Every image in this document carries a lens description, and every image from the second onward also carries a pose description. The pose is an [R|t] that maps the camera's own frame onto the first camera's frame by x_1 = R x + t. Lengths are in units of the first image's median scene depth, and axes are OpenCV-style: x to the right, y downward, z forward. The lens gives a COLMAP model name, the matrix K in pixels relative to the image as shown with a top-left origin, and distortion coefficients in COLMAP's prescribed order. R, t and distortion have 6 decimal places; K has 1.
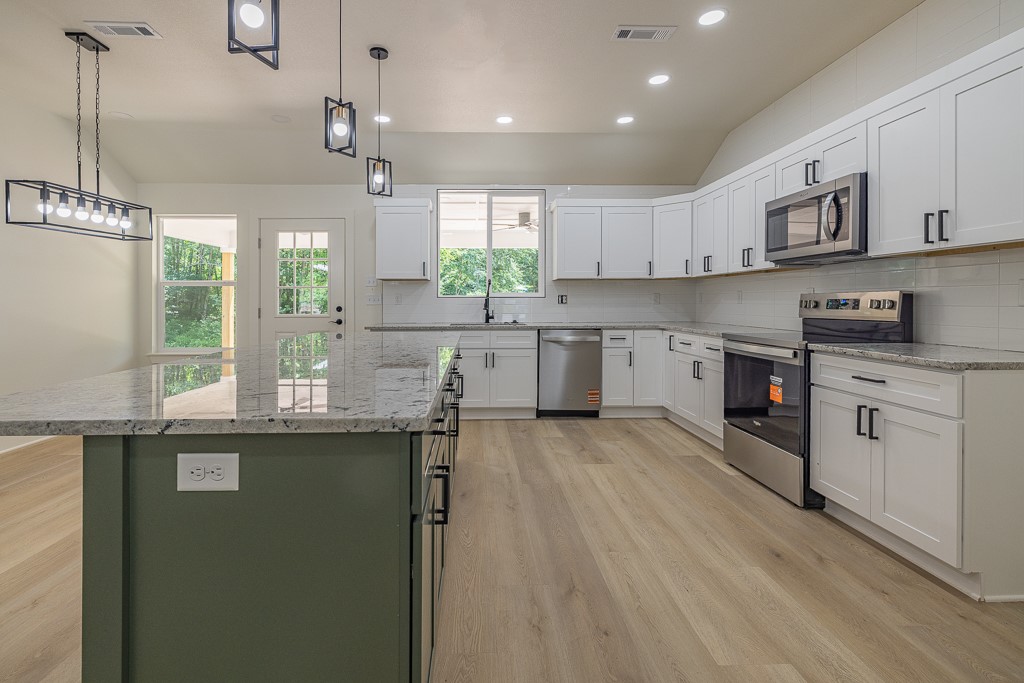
lens RADIAL K [[456.4, 0, 486.6], [0, 456.4, 306.5], [0, 0, 1]] dist [0.005365, -0.000179]
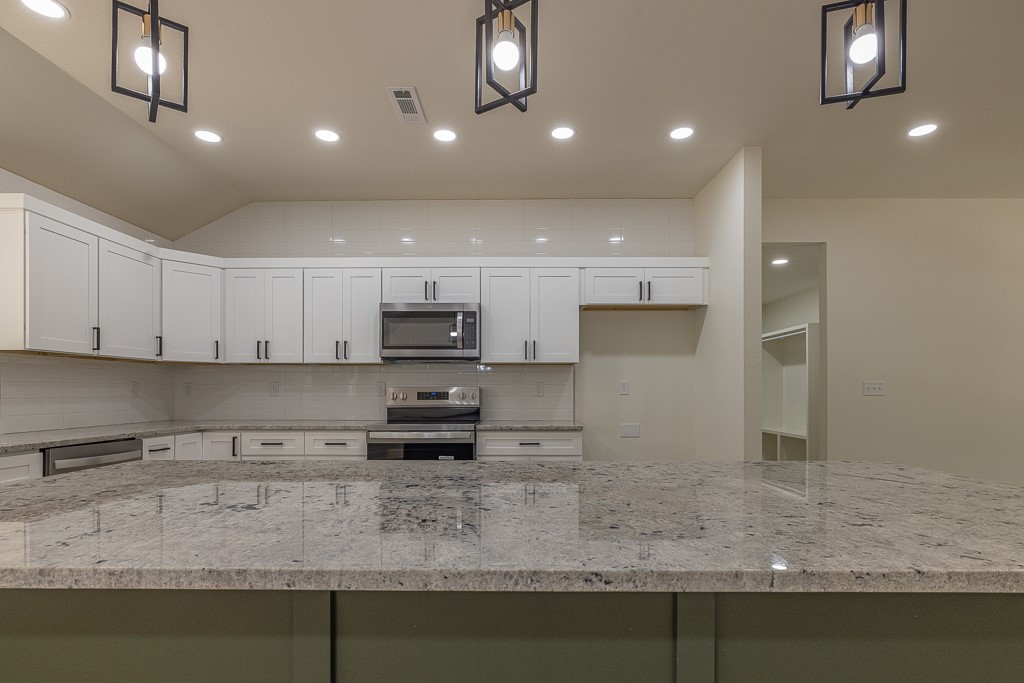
lens RADIAL K [[499.0, 0, 516.1], [0, 499.0, 392.3], [0, 0, 1]] dist [0.002798, -0.002566]
pose [[0.038318, 0.003384, 0.999260, -0.555358], [0.011028, 0.999932, -0.003810, -0.005656], [-0.999205, 0.011166, 0.038278, 0.626537]]
